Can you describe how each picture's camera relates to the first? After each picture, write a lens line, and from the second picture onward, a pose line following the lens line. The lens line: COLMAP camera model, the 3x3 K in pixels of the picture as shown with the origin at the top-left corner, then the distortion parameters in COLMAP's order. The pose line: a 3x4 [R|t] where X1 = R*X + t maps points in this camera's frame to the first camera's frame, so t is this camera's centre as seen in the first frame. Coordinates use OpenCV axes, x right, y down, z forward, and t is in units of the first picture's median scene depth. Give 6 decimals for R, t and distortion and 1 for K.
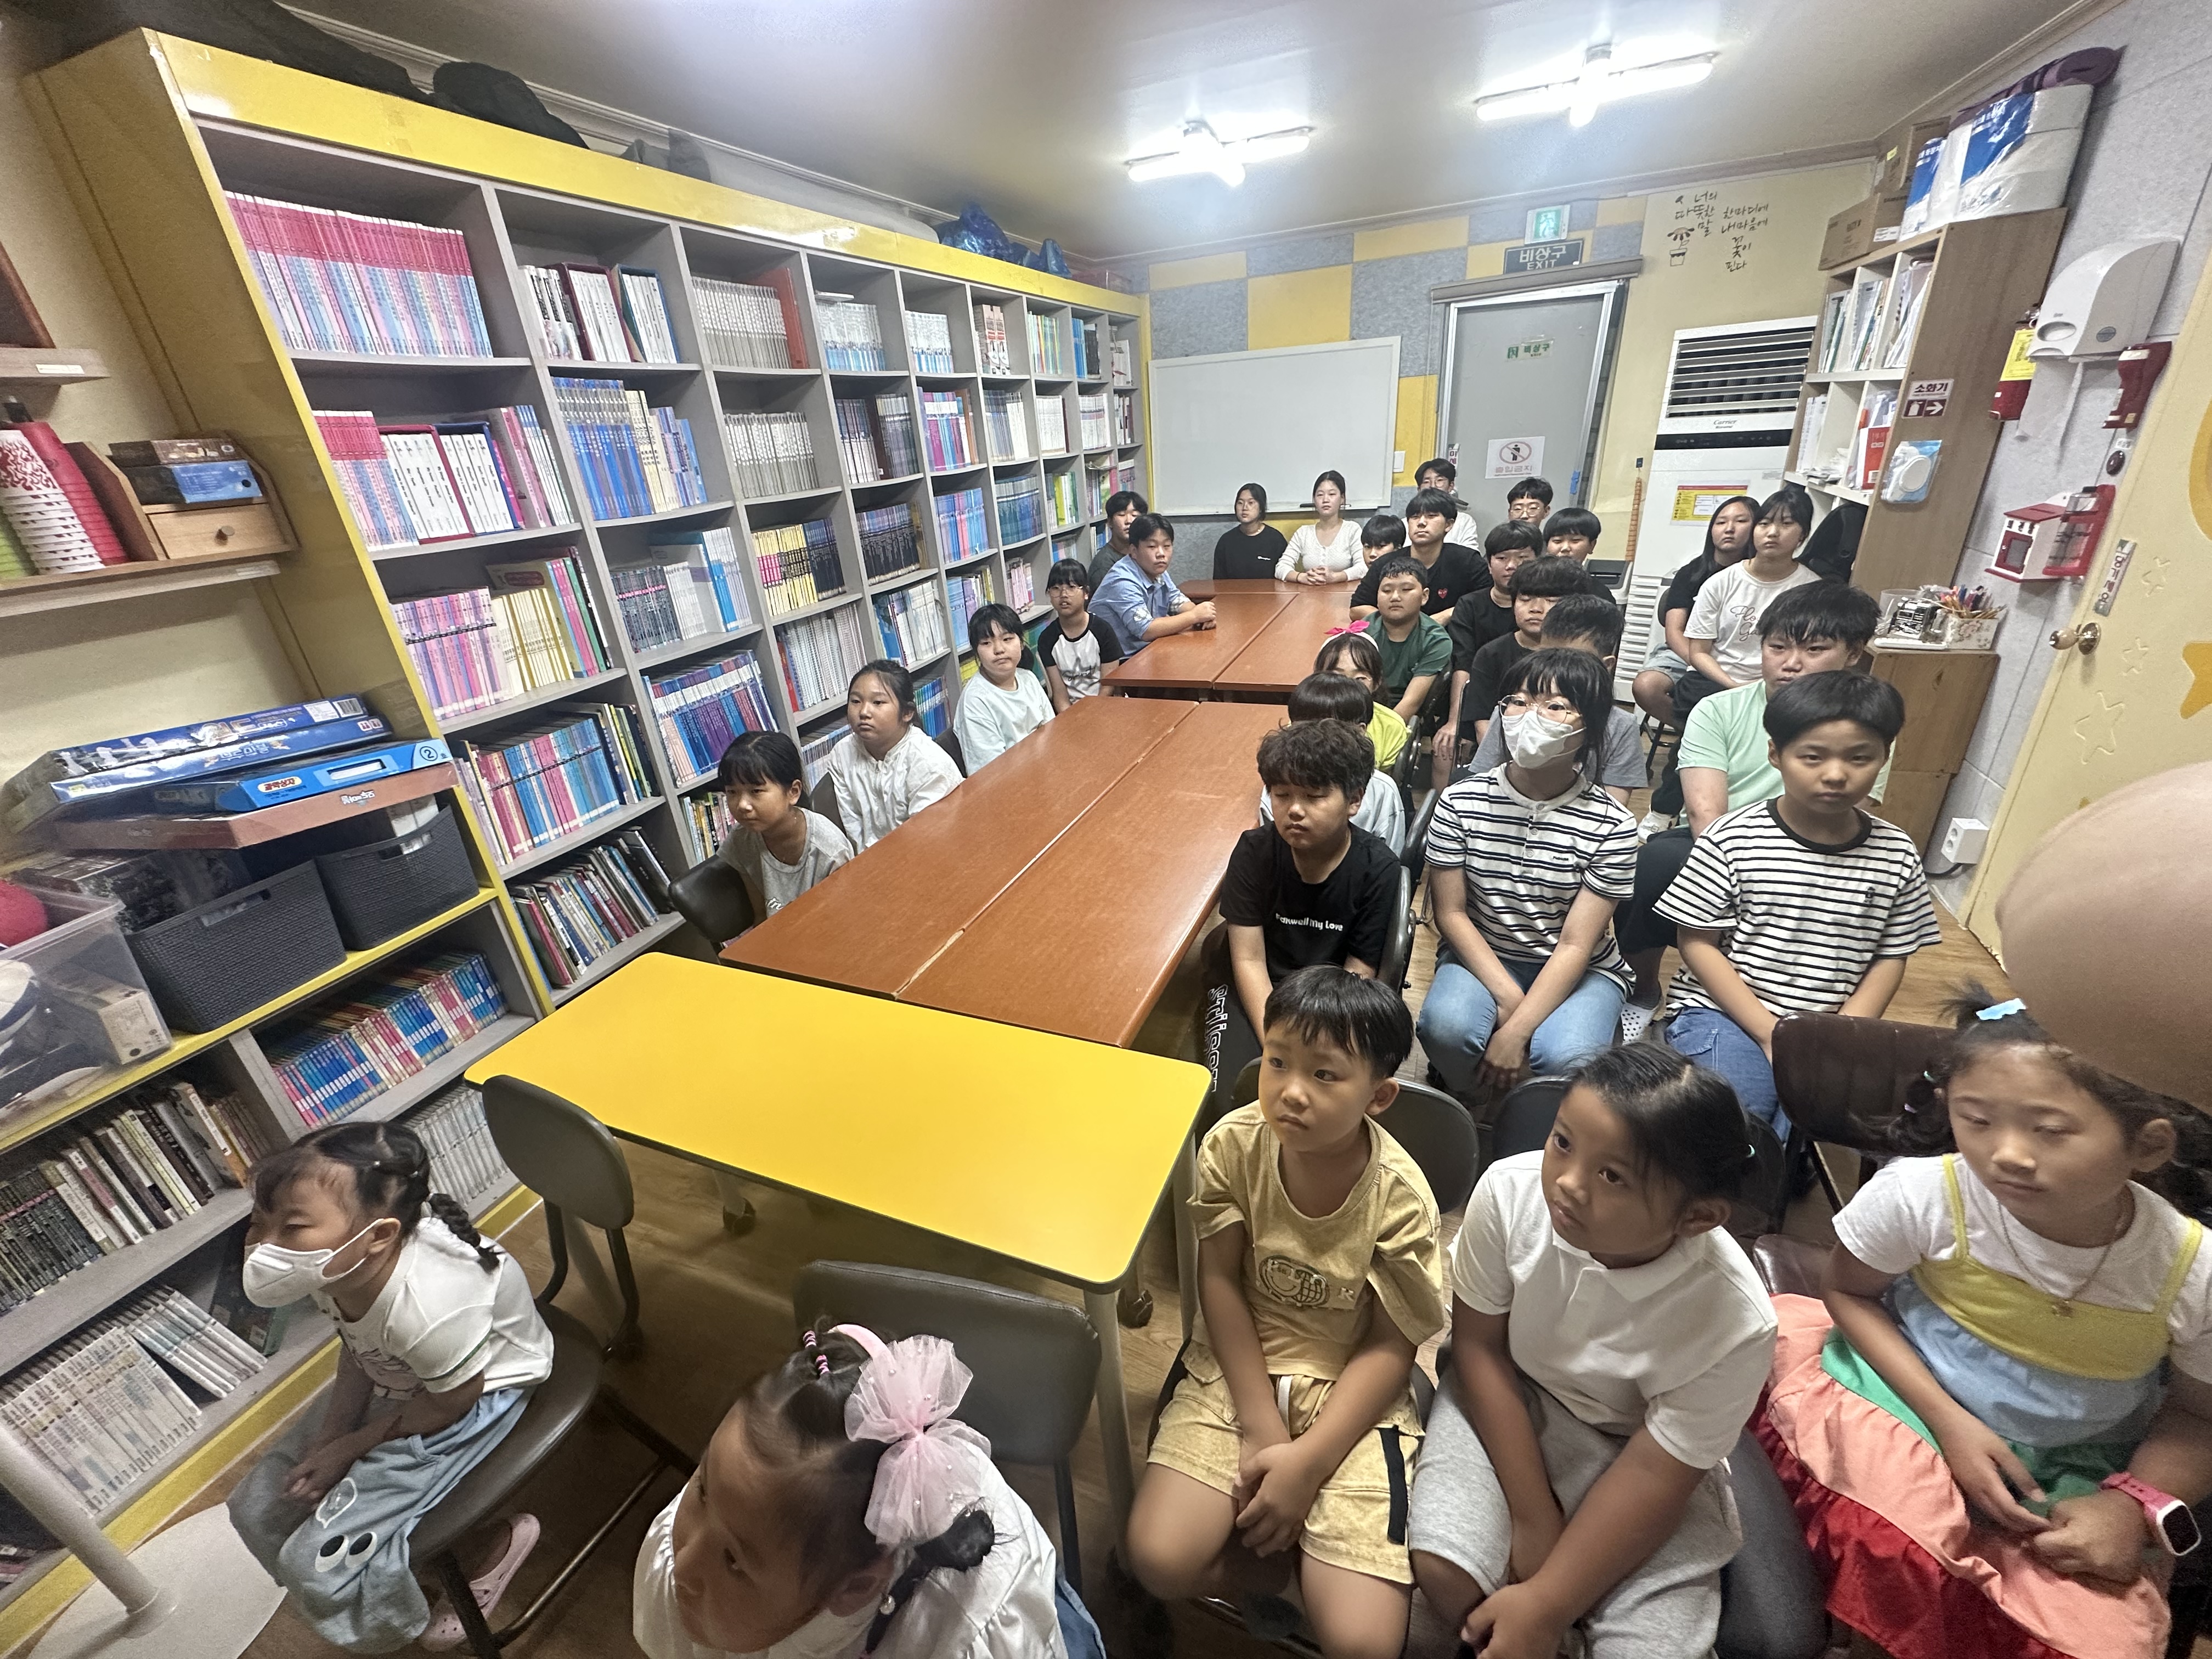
lens RADIAL K [[885.2, 0, 1105.0], [0, 885.2, 832.3], [0, 0, 1]] dist [-0.001751, 0.000148]
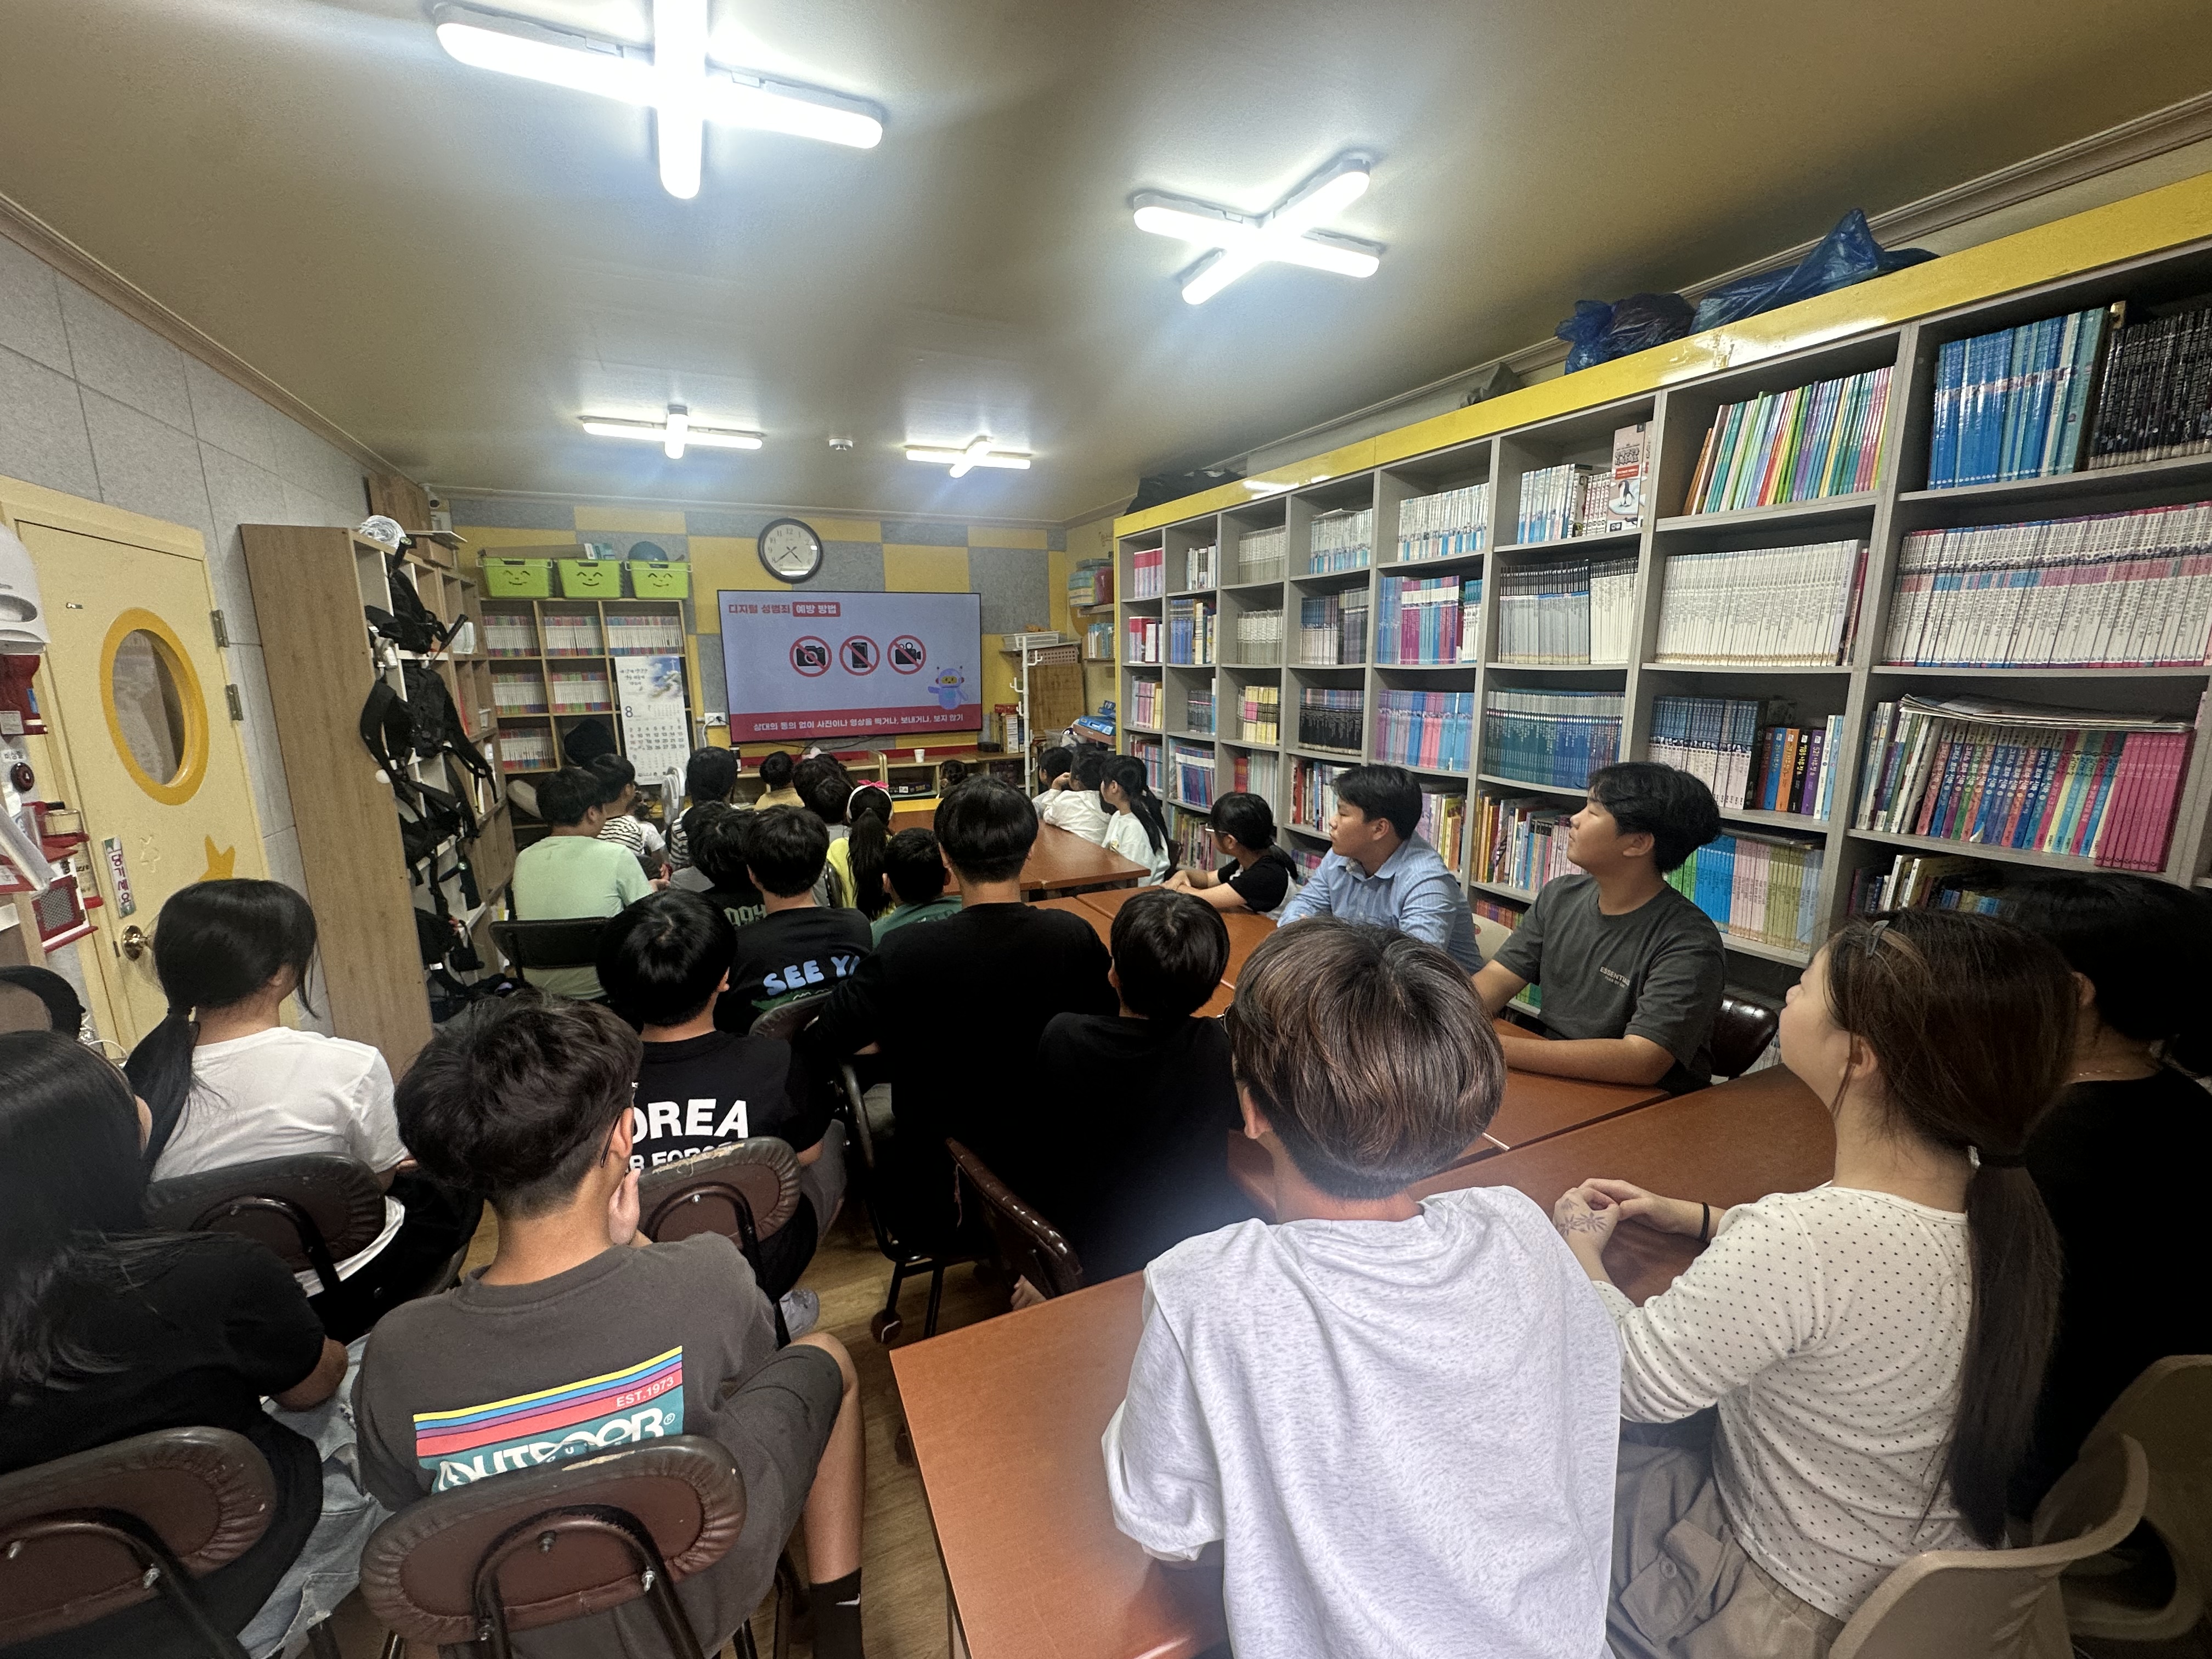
lens RADIAL K [[885.2, 0, 1105.0], [0, 885.2, 832.3], [0, 0, 1]] dist [-0.001751, 0.000148]
pose [[-0.681283, 0.224513, -0.696740, 0.982271], [-0.246598, 0.825781, 0.507222, -0.942465], [0.689233, 0.517377, -0.507226, 1.943356]]
